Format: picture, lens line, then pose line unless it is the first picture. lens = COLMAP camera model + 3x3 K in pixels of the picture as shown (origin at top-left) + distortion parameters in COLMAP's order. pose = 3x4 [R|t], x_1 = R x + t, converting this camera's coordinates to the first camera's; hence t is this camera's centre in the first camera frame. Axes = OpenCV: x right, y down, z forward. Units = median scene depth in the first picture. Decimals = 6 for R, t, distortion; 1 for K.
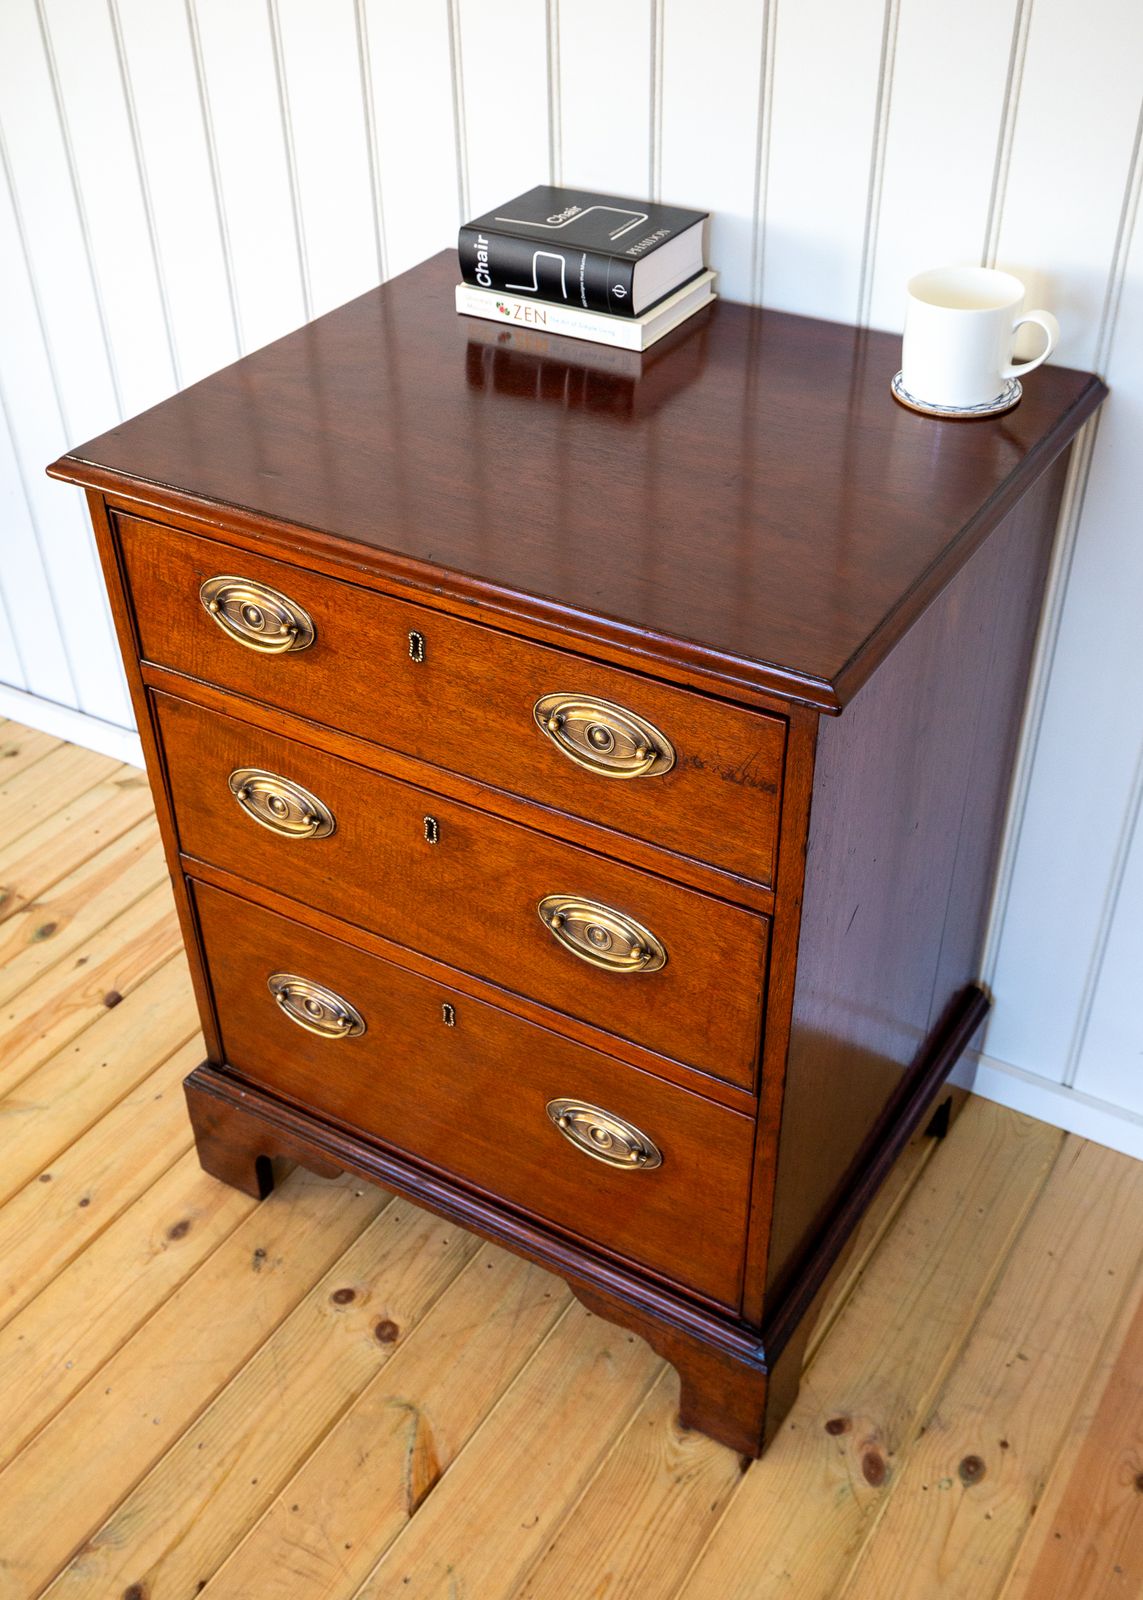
lens RADIAL K [[1627.4, 0, 574.7], [0, 1627.4, 818.9], [0, 0, 1]] dist [0.044779, 0.000000]
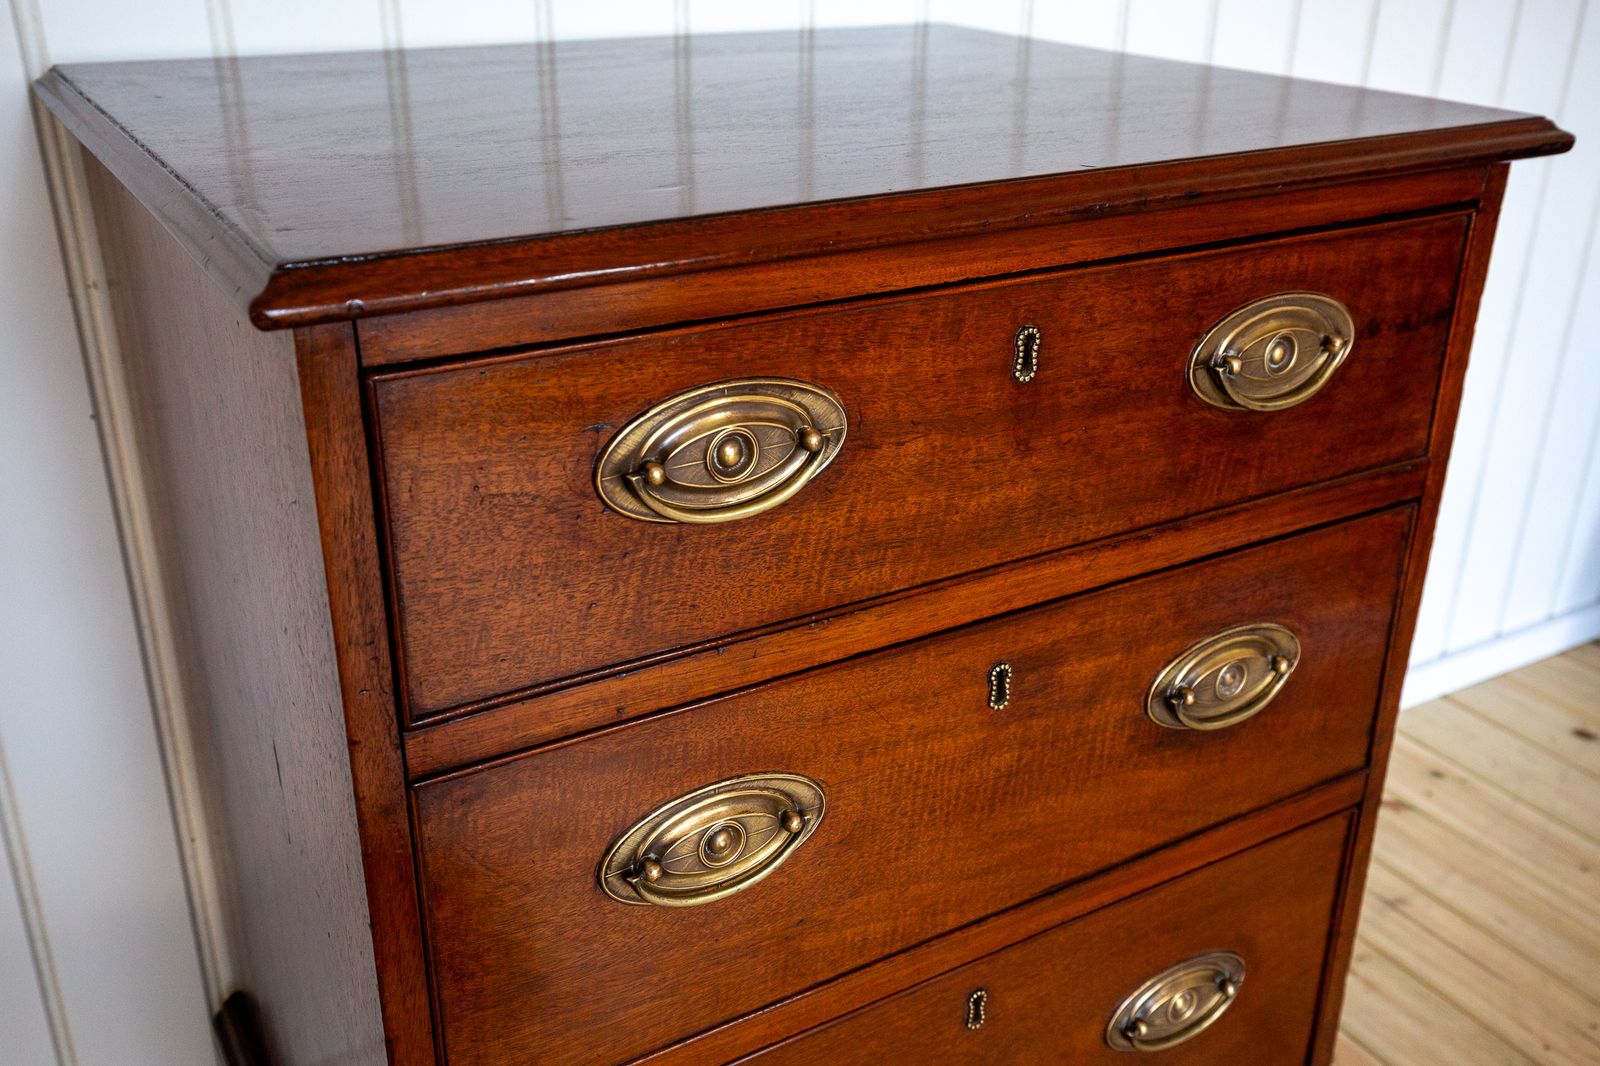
lens RADIAL K [[1493.6, 0, 791.1], [0, 1493.6, 545.7], [0, 0, 1]] dist [0.040952, 0.000000]
pose [[0.469995, -0.348123, 0.811120, -0.528632], [0.527103, 0.847790, 0.058438, -0.105894], [-0.708002, 0.400078, 0.581953, 0.649301]]
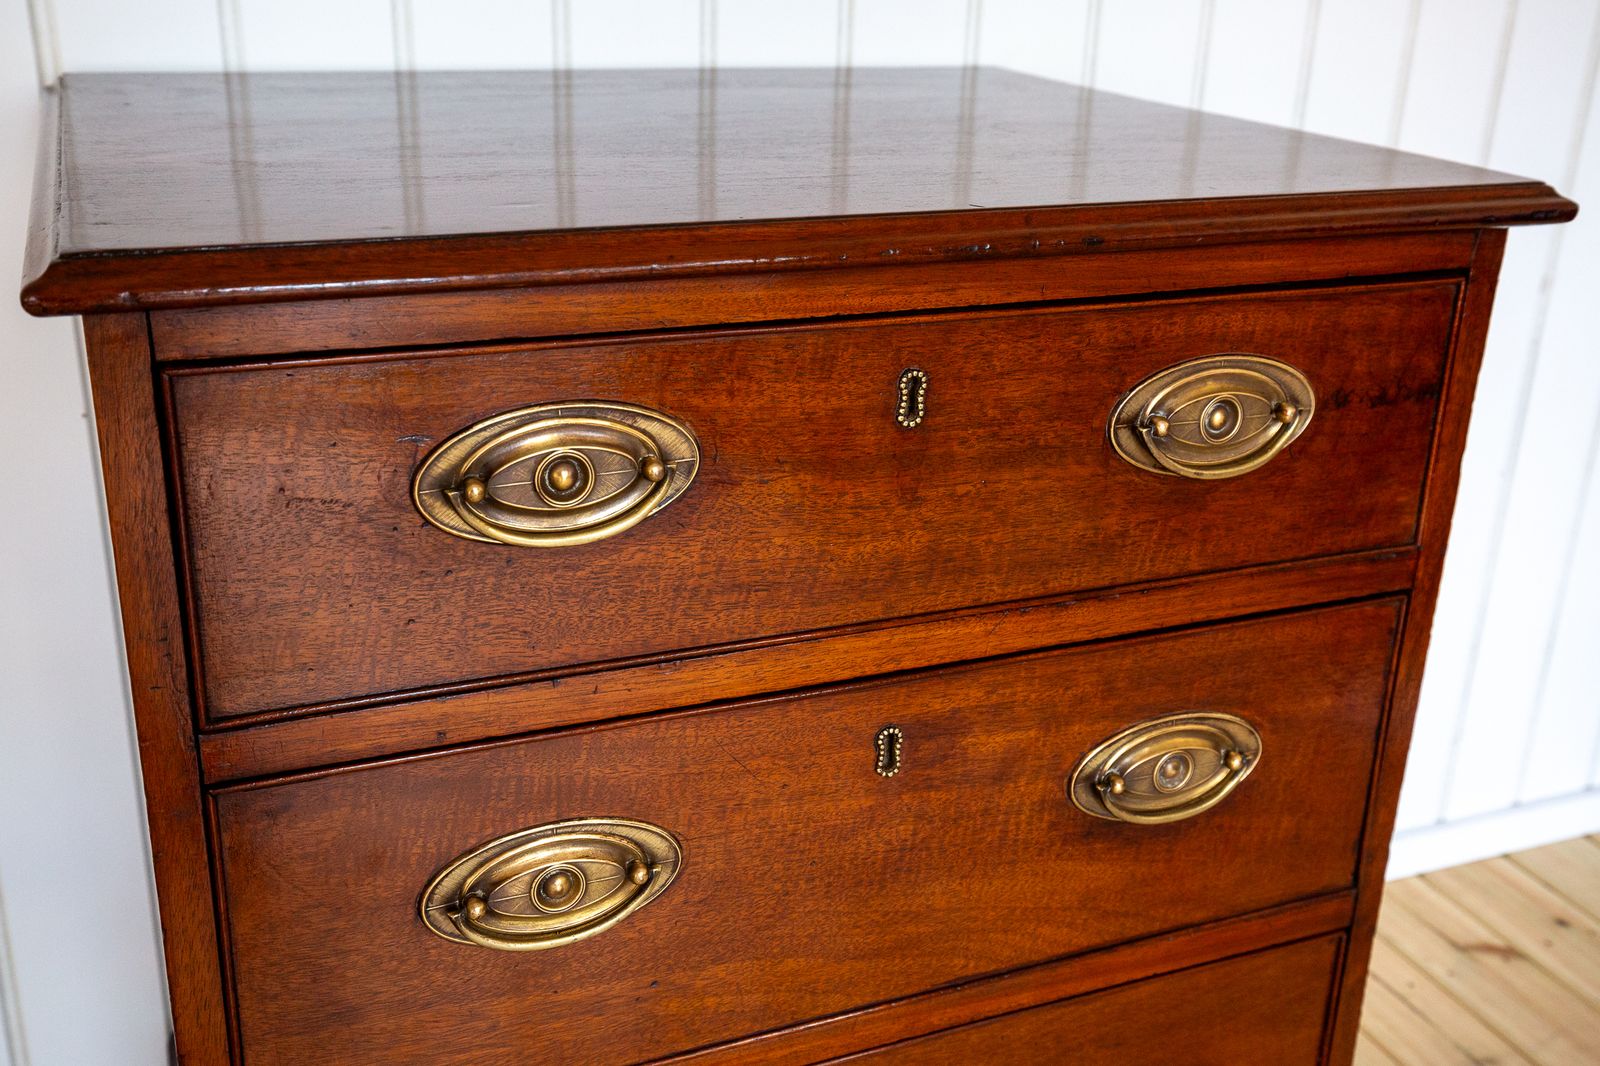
lens RADIAL K [[1582.8, 0, 787.4], [0, 1582.8, 512.8], [0, 0, 1]] dist [0.038839, 0.000000]
pose [[0.590617, -0.257821, 0.764657, -0.482784], [0.462902, 0.884421, -0.059341, -0.048167], [-0.660979, 0.389009, 0.641699, 0.579512]]
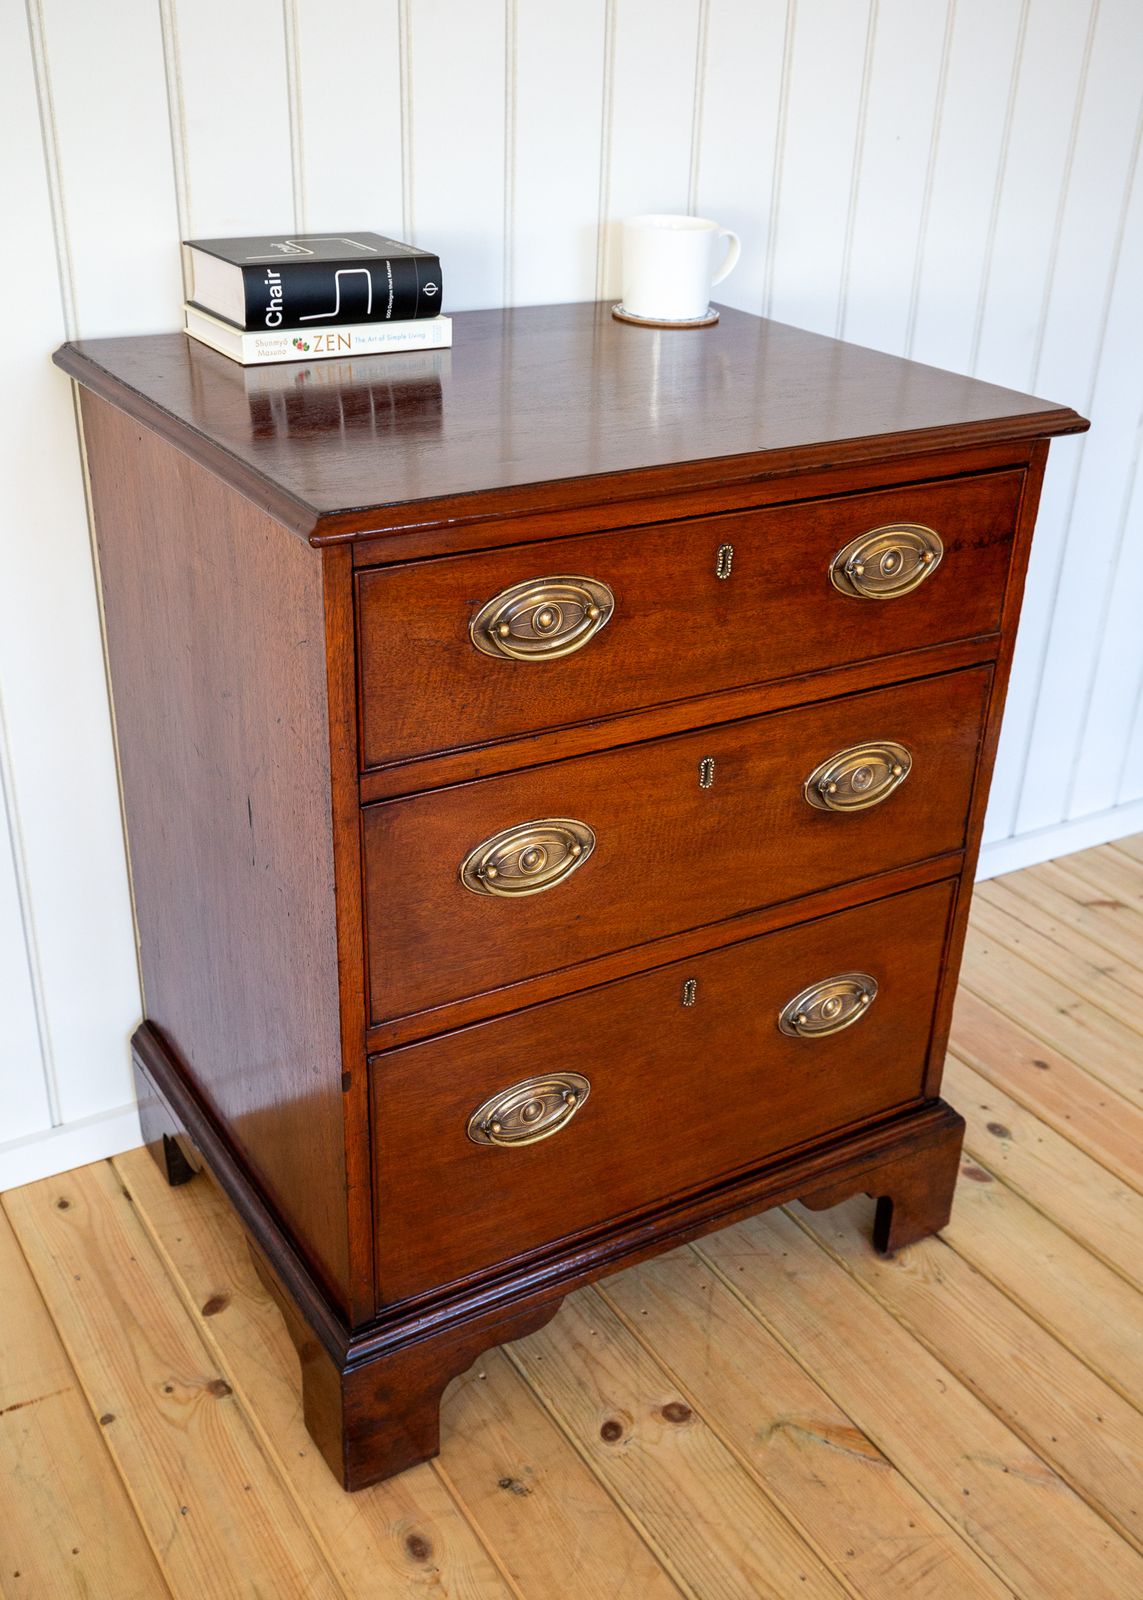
lens RADIAL K [[1627.4, 0, 552.9], [0, 1627.4, 835.6], [0, 0, 1]] dist [0.044779, 0.000000]
pose [[0.465215, -0.387899, 0.795682, -0.857279], [0.512462, 0.850945, 0.115217, -0.112451], [-0.721774, 0.354156, 0.594656, 0.459576]]
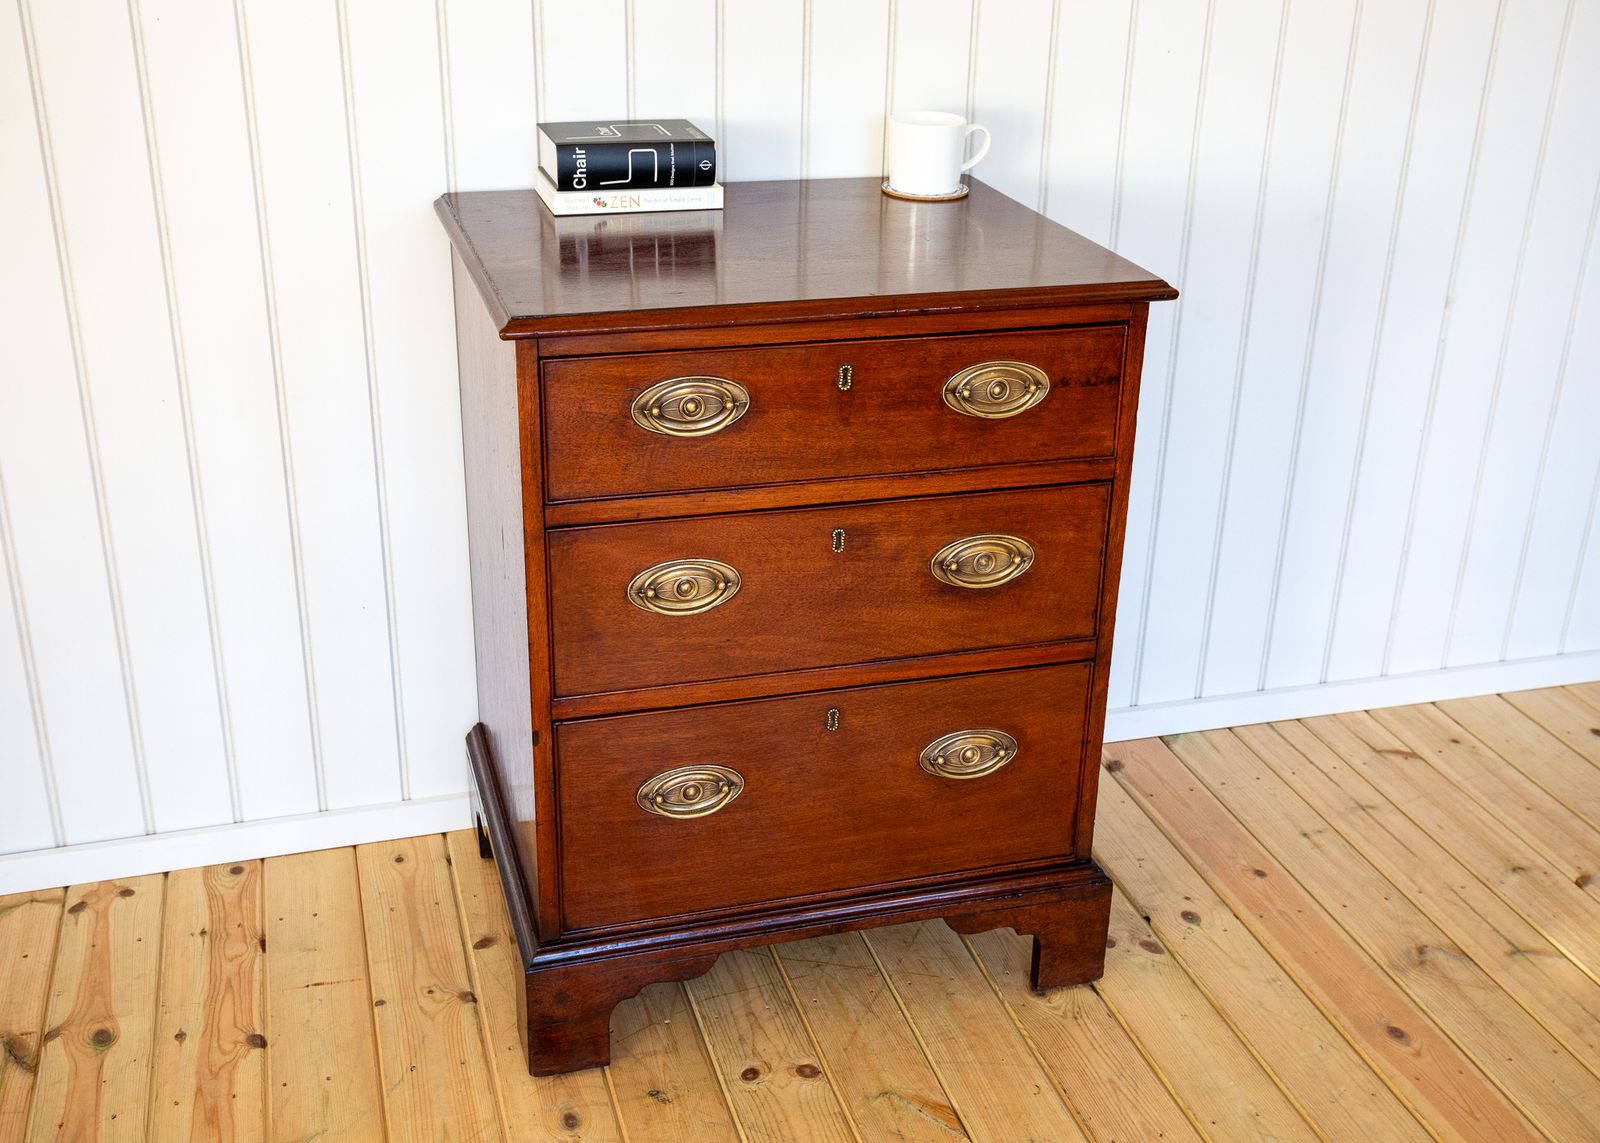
lens RADIAL K [[1762.5, 0, 787.2], [0, 1762.5, 583.3], [0, 0, 1]] dist [0.044570, 0.000000]
pose [[0.674616, -0.272477, 0.686039, -0.985386], [0.426562, 0.902395, -0.061052, 0.095722], [-0.602443, 0.333825, 0.724999, 0.037818]]
